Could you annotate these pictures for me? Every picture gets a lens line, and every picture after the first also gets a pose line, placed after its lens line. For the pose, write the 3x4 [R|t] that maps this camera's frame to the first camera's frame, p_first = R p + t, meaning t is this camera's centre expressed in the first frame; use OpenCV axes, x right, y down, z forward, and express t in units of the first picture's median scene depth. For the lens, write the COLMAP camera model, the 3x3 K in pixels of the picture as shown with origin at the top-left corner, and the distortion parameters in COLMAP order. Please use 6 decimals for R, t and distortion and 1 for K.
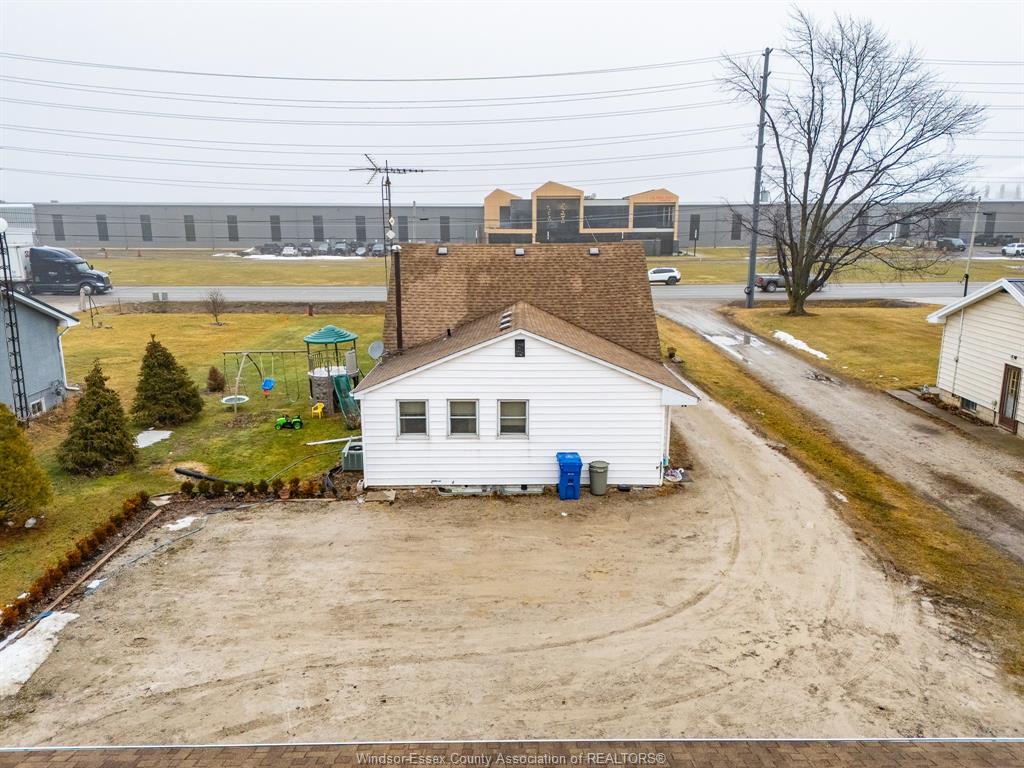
lens RADIAL K [[779.1, 0, 512.0], [0, 779.1, 384.0], [0, 0, 1]] dist [0.082729, -0.069204]
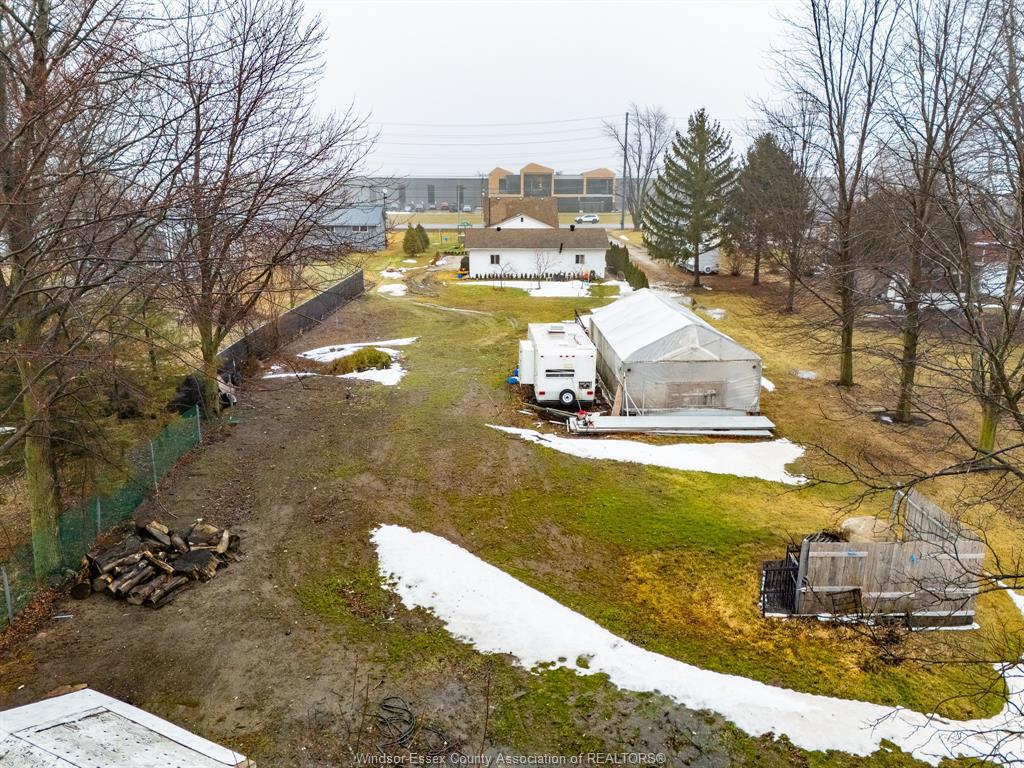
lens RADIAL K [[759.7, 0, 517.6], [0, 759.7, 385.6], [0, 0, 1]] dist [0.080728, -0.058489]
pose [[0.999661, -0.001713, 0.025979, -0.100782], [0.000475, 0.998867, 0.047593, 0.534043], [-0.026031, -0.047564, 0.998529, -2.605757]]
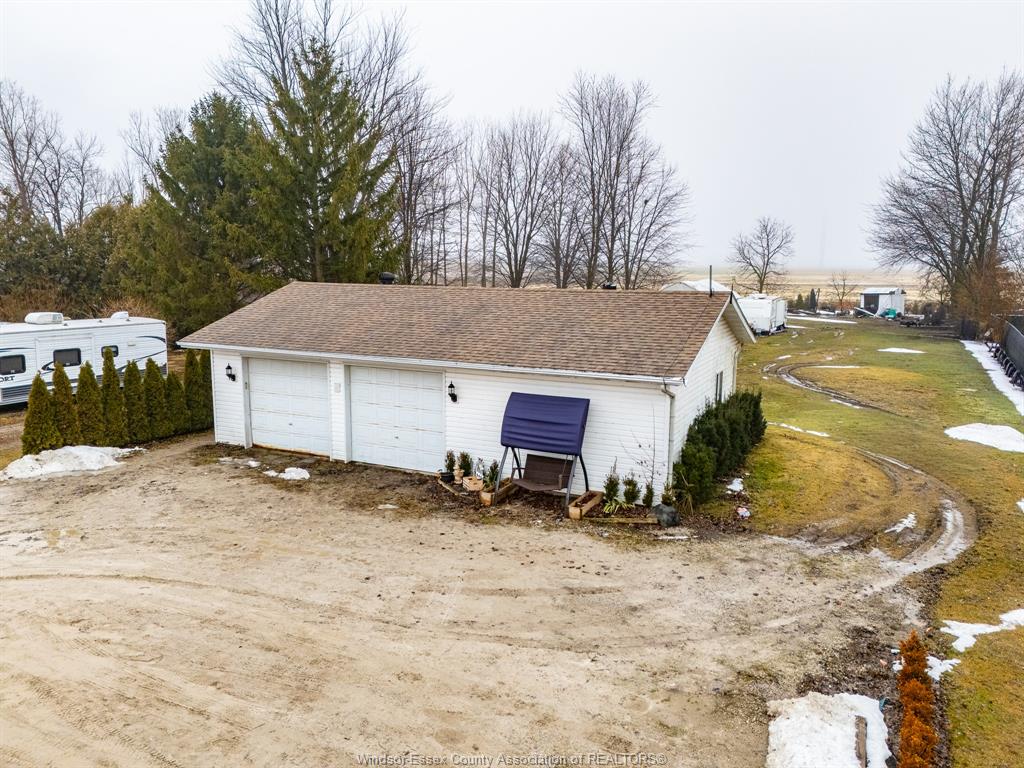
lens RADIAL K [[743.7, 0, 512.0], [0, 743.7, 384.0], [0, 0, 1]] dist [0.082331, -0.069391]
pose [[-0.890898, -0.076427, 0.447726, -0.339624], [0.094449, 0.933021, 0.347204, -0.061309], [-0.444274, 0.351611, -0.824009, 0.755283]]
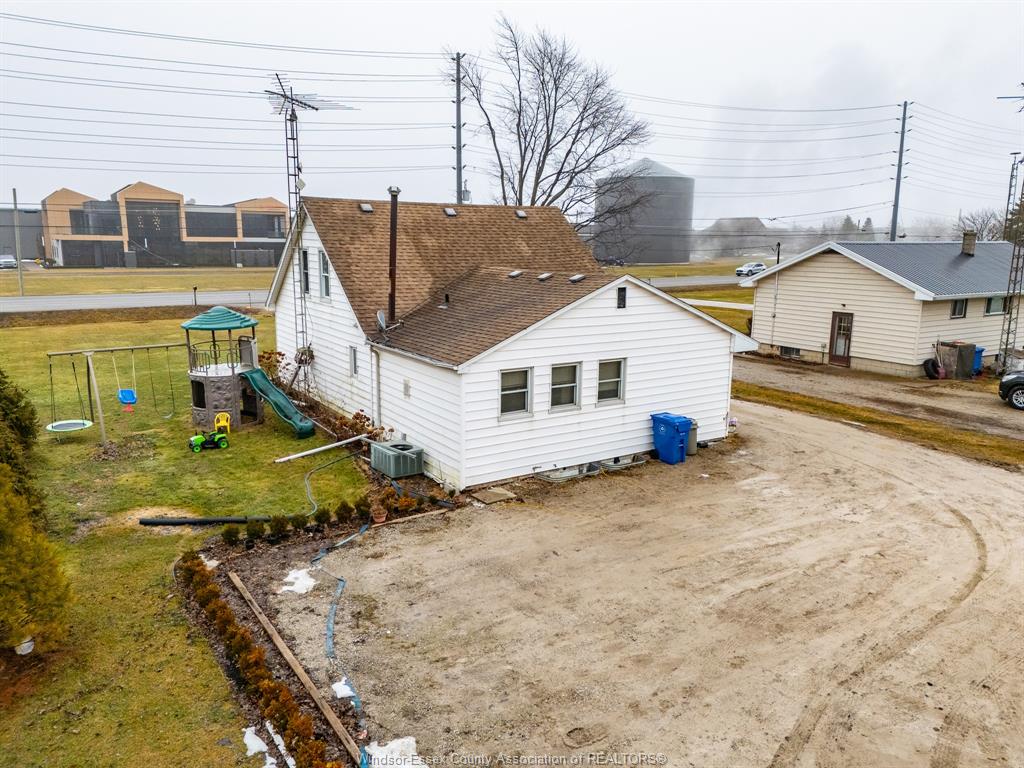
lens RADIAL K [[759.7, 0, 517.6], [0, 759.7, 385.6], [0, 0, 1]] dist [0.080728, -0.058489]
pose [[0.834900, -0.095395, 0.542071, -0.439131], [0.107611, 0.994150, 0.009209, 0.024274], [-0.539779, 0.050644, 0.840282, 0.278416]]
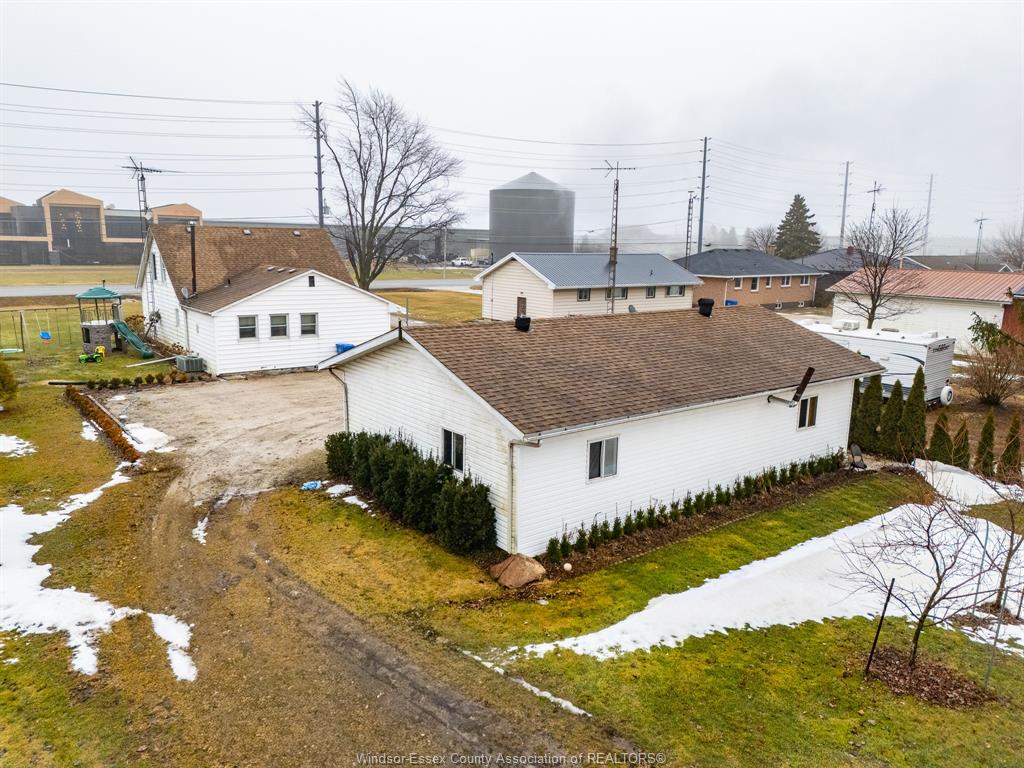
lens RADIAL K [[743.7, 0, 512.0], [0, 743.7, 384.0], [0, 0, 1]] dist [0.082331, -0.069391]
pose [[0.792181, -0.099539, 0.602114, -0.509752], [0.111825, 0.993580, 0.017131, 0.154608], [-0.599954, 0.053761, 0.798226, -0.432080]]
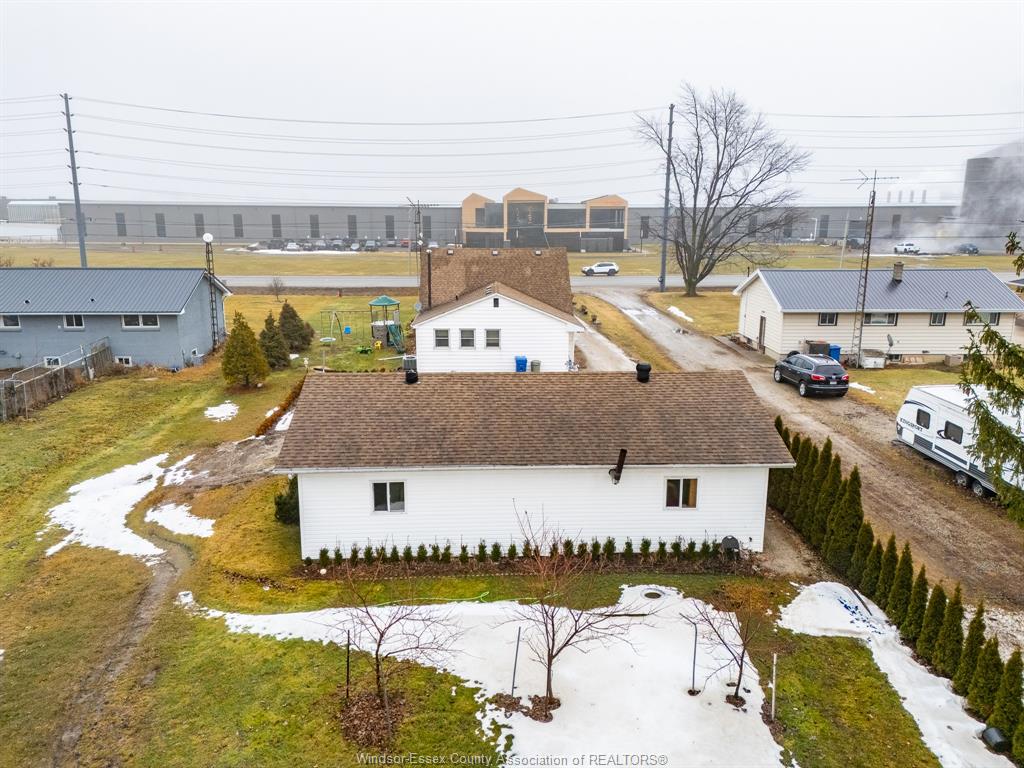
lens RADIAL K [[767.3, 0, 512.0], [0, 767.3, 384.0], [0, 0, 1]] dist [0.077020, -0.006262]
pose [[0.999364, -0.002274, 0.035590, -0.015527], [0.001914, 0.999947, 0.010129, 0.112497], [-0.035612, -0.010054, 0.999315, -0.765220]]
